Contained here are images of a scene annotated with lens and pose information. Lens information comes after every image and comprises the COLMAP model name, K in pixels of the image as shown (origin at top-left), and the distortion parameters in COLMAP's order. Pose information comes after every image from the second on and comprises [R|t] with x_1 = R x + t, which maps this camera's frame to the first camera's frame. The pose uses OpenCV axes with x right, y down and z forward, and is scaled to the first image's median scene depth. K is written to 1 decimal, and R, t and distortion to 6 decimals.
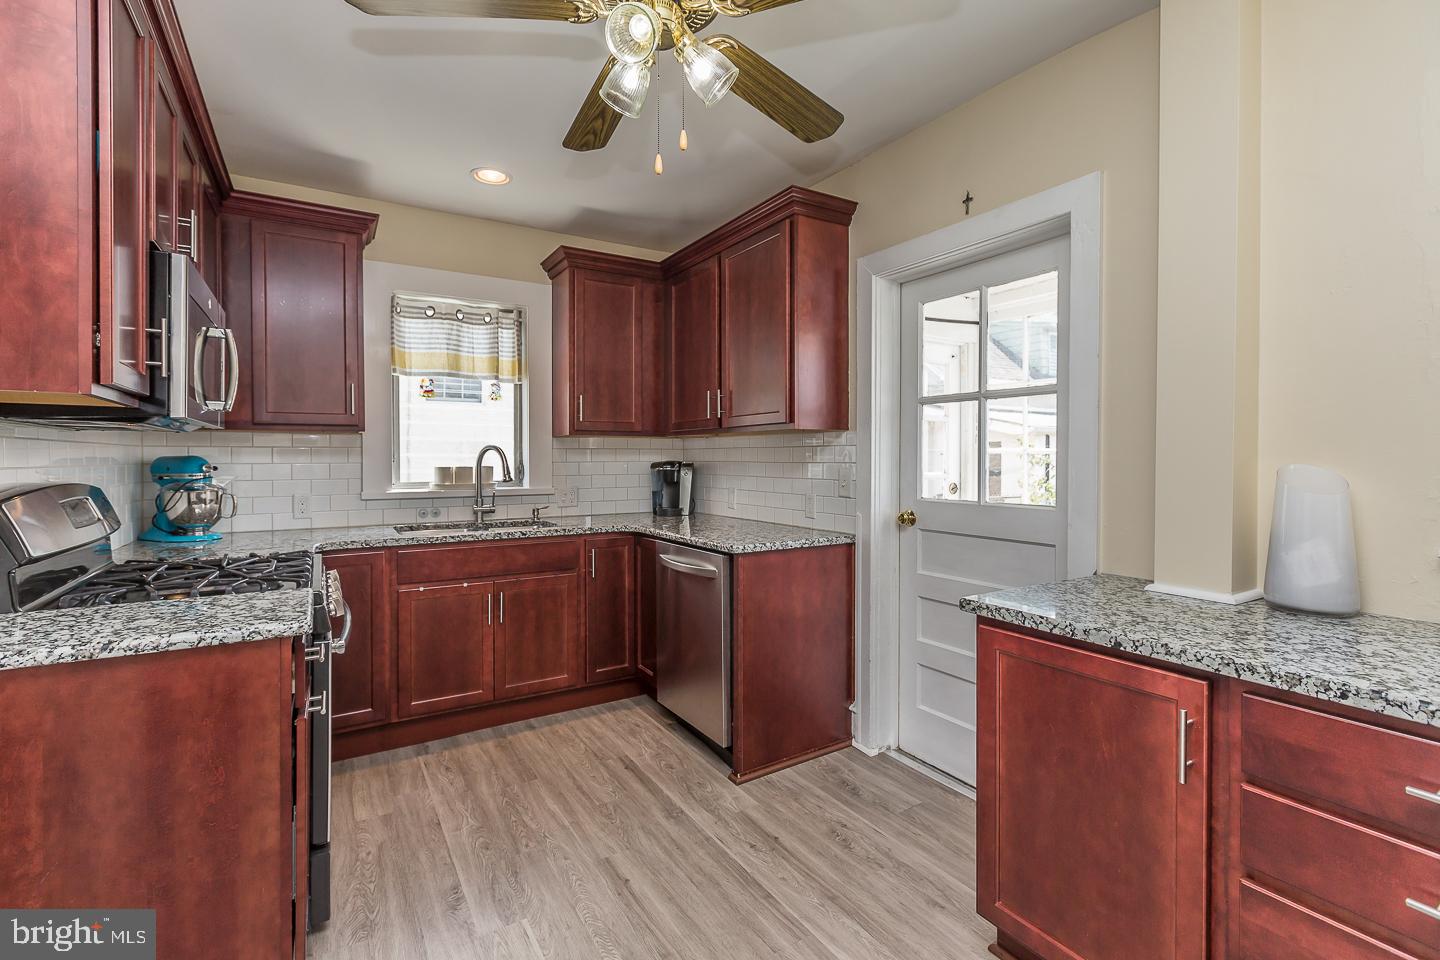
lens RADIAL K [[658.5, 0, 722.9], [0, 658.5, 467.0], [0, 0, 1]] dist [0.001227, 0.000150]
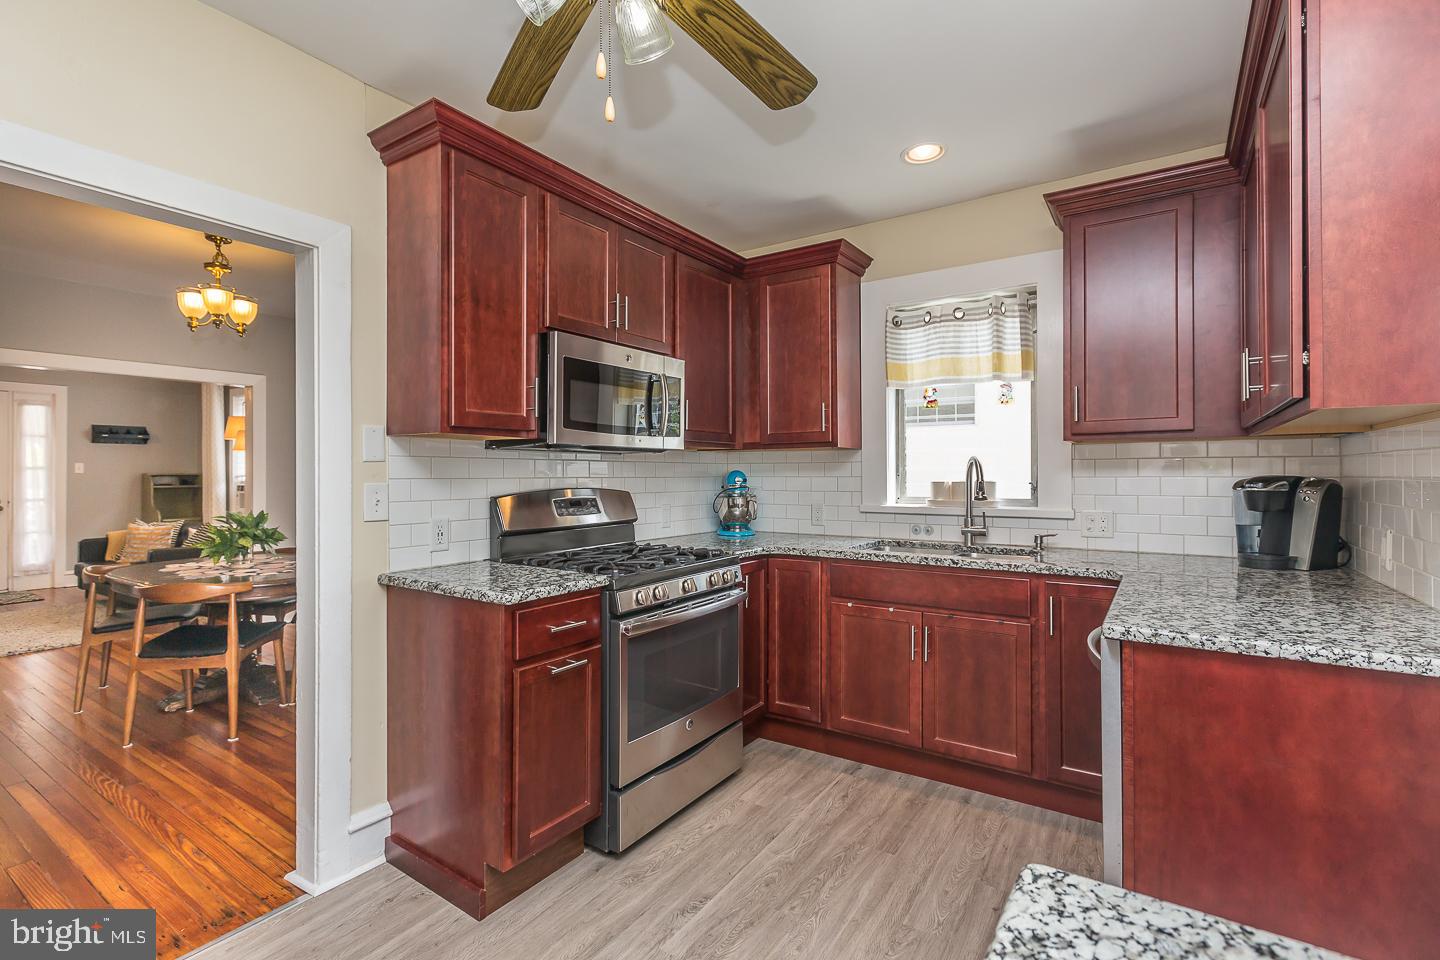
lens RADIAL K [[659.2, 0, 718.2], [0, 659.2, 473.8], [0, 0, 1]] dist [0.002247, 0.000238]
pose [[0.402864, -0.001492, -0.915259, 0.339789], [-0.009448, 0.999939, -0.005789, -0.003002], [0.915211, 0.010979, 0.402825, 0.388217]]
